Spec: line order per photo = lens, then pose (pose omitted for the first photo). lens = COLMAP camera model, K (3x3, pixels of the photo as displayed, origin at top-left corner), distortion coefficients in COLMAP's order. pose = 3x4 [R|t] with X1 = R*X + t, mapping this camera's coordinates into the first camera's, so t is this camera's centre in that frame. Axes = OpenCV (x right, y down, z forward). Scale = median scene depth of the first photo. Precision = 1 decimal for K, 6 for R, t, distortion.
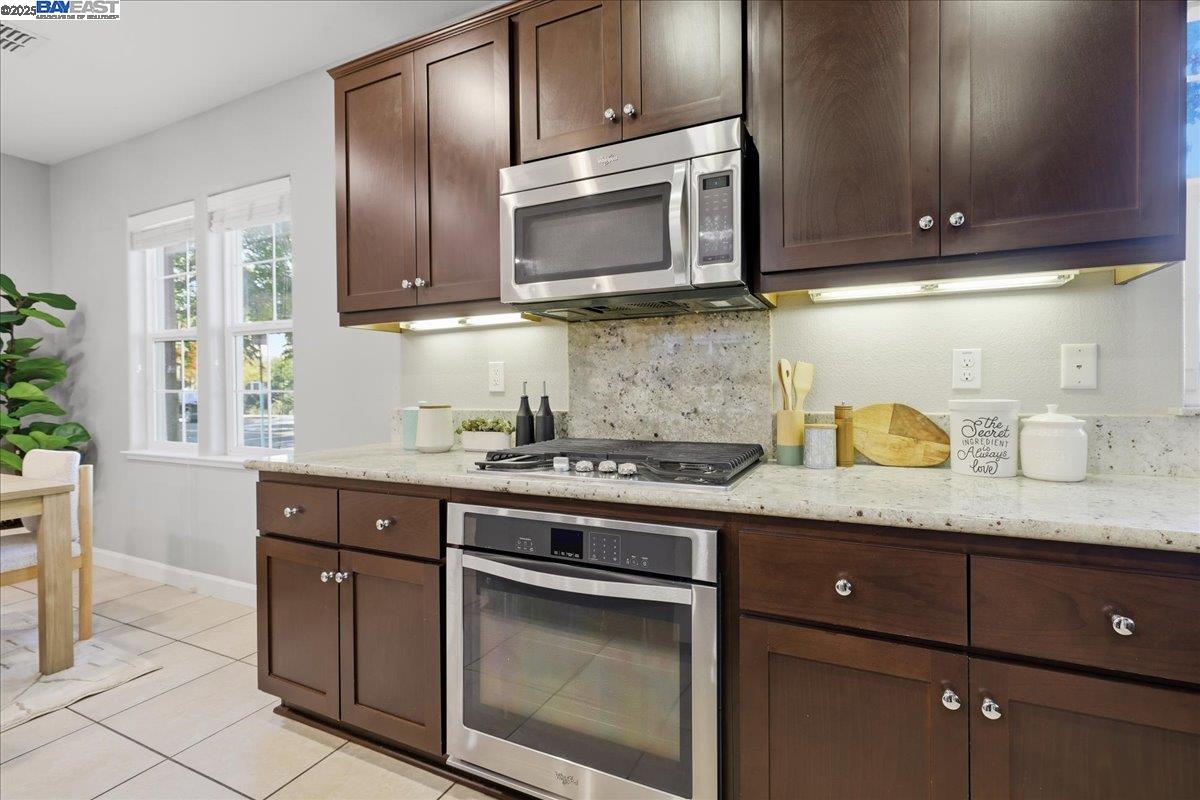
lens RADIAL K [[516.3, 0, 645.2], [0, 516.3, 389.2], [0, 0, 1]] dist [-0.002446, -0.000364]
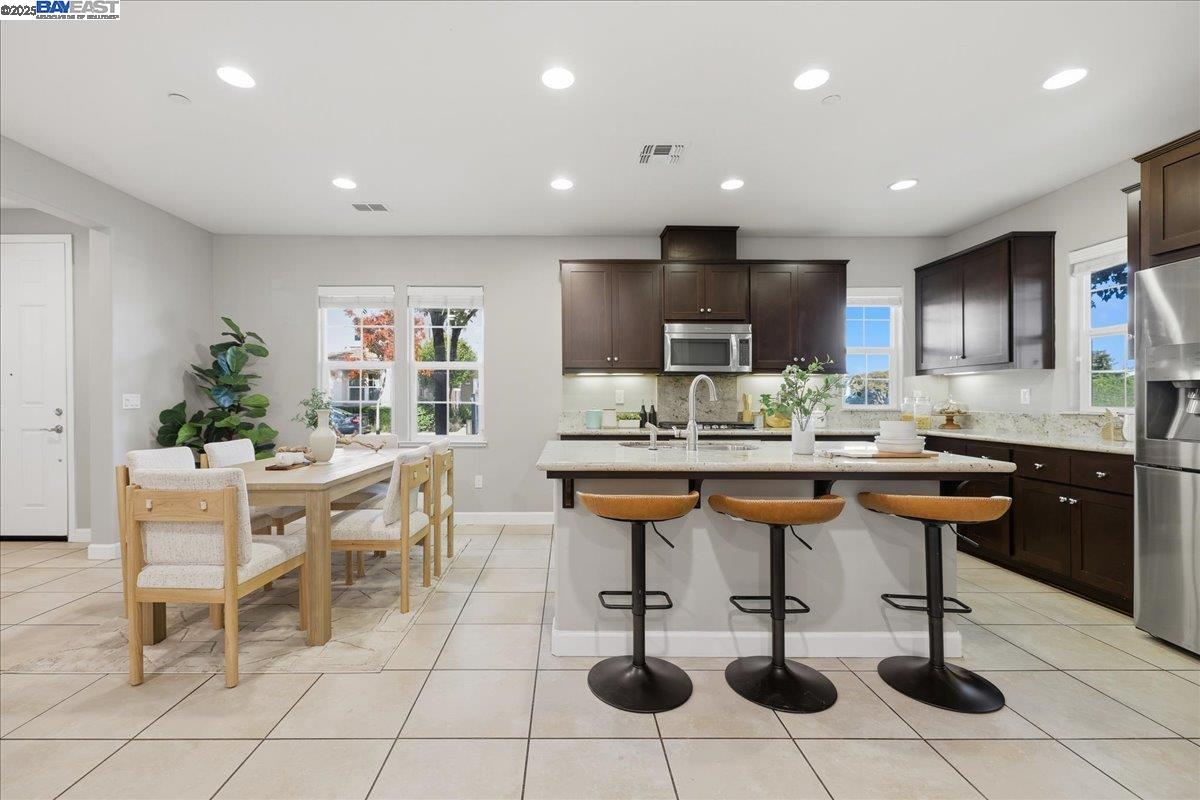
lens RADIAL K [[516.3, 0, 572.2], [0, 516.3, 400.4], [0, 0, 1]] dist [-0.002446, -0.000364]
pose [[0.920597, 0.010772, 0.390365, -1.613071], [-0.007810, 0.999927, -0.009175, 0.015762], [-0.390435, 0.005397, 0.920615, -1.216227]]
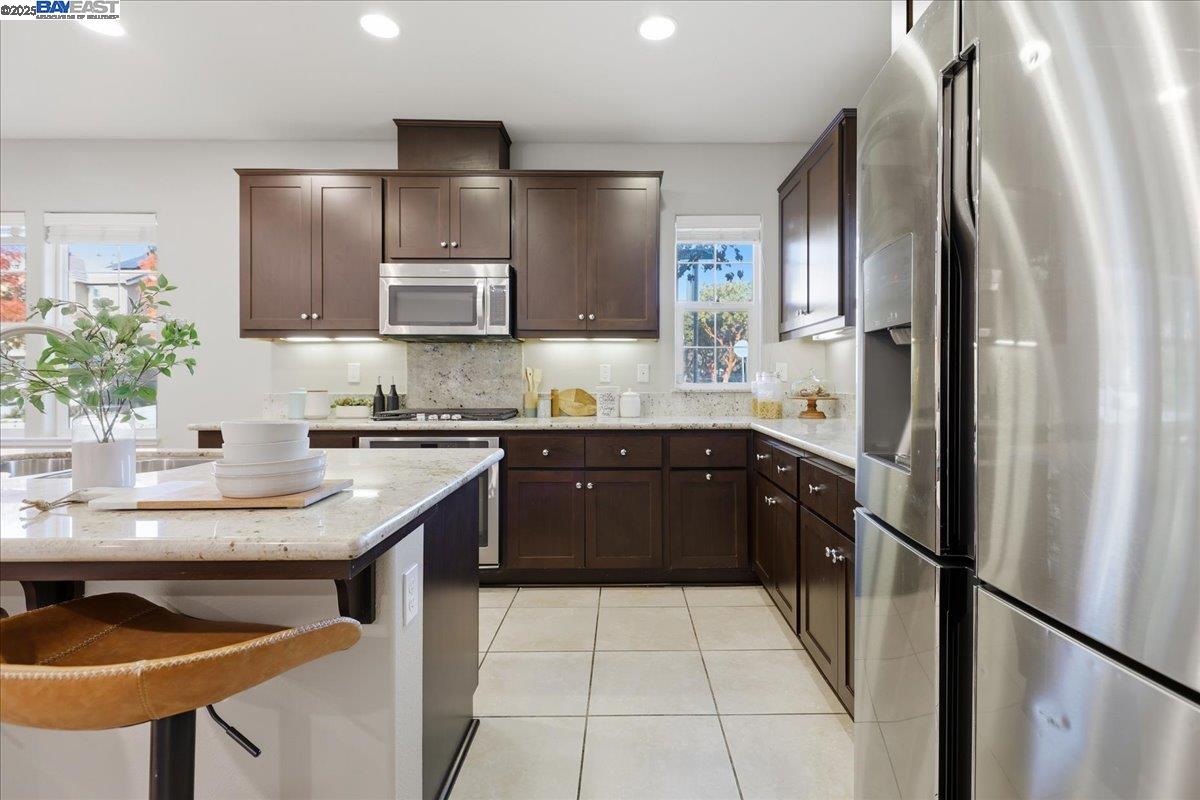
lens RADIAL K [[555.9, 0, 628.0], [0, 555.9, 377.6], [0, 0, 1]] dist [0.003998, -0.000297]
pose [[0.916335, 0.009446, 0.400302, -0.231758], [-0.005958, 0.999933, -0.009957, 0.003167], [-0.400369, 0.006739, 0.916329, -1.079210]]
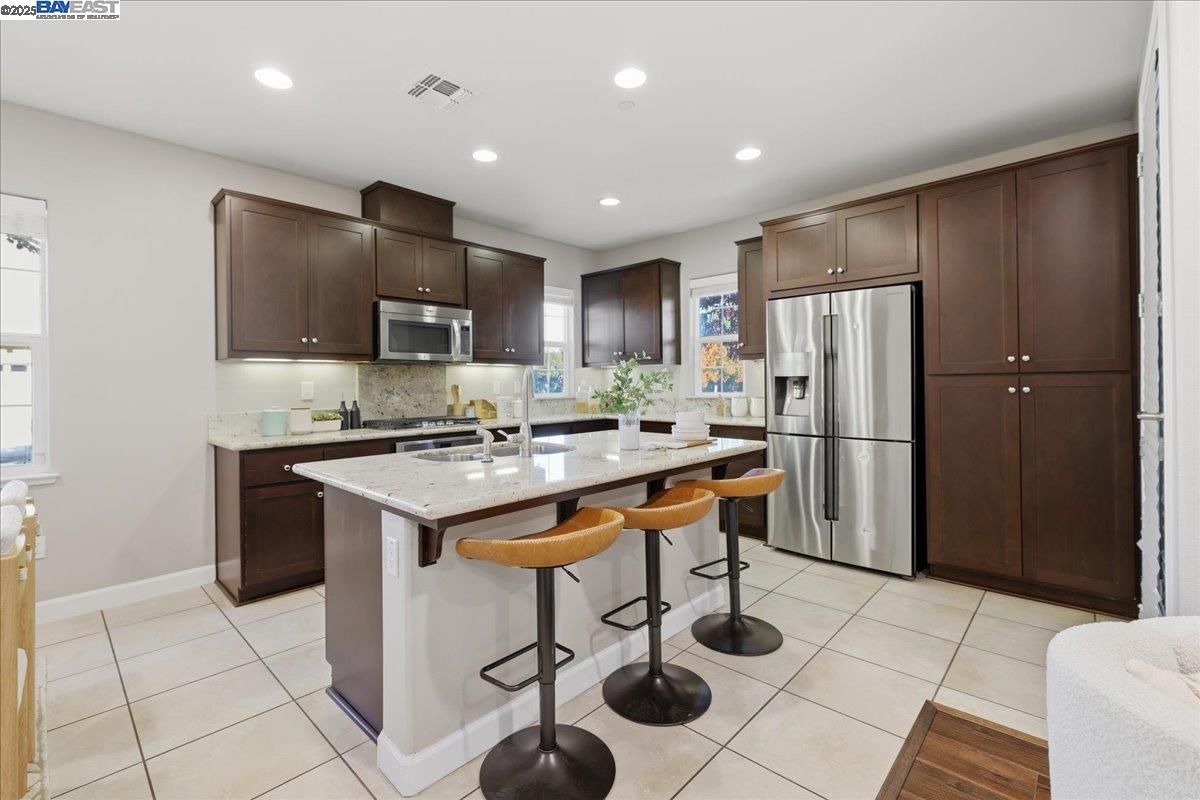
lens RADIAL K [[516.3, 0, 579.9], [0, 516.3, 383.8], [0, 0, 1]] dist [-0.002446, -0.000364]
pose [[0.365344, 0.004965, 0.930859, -1.832008], [0.013151, 0.999858, -0.010495, -0.020460], [-0.930780, 0.016076, 0.365227, -0.572132]]
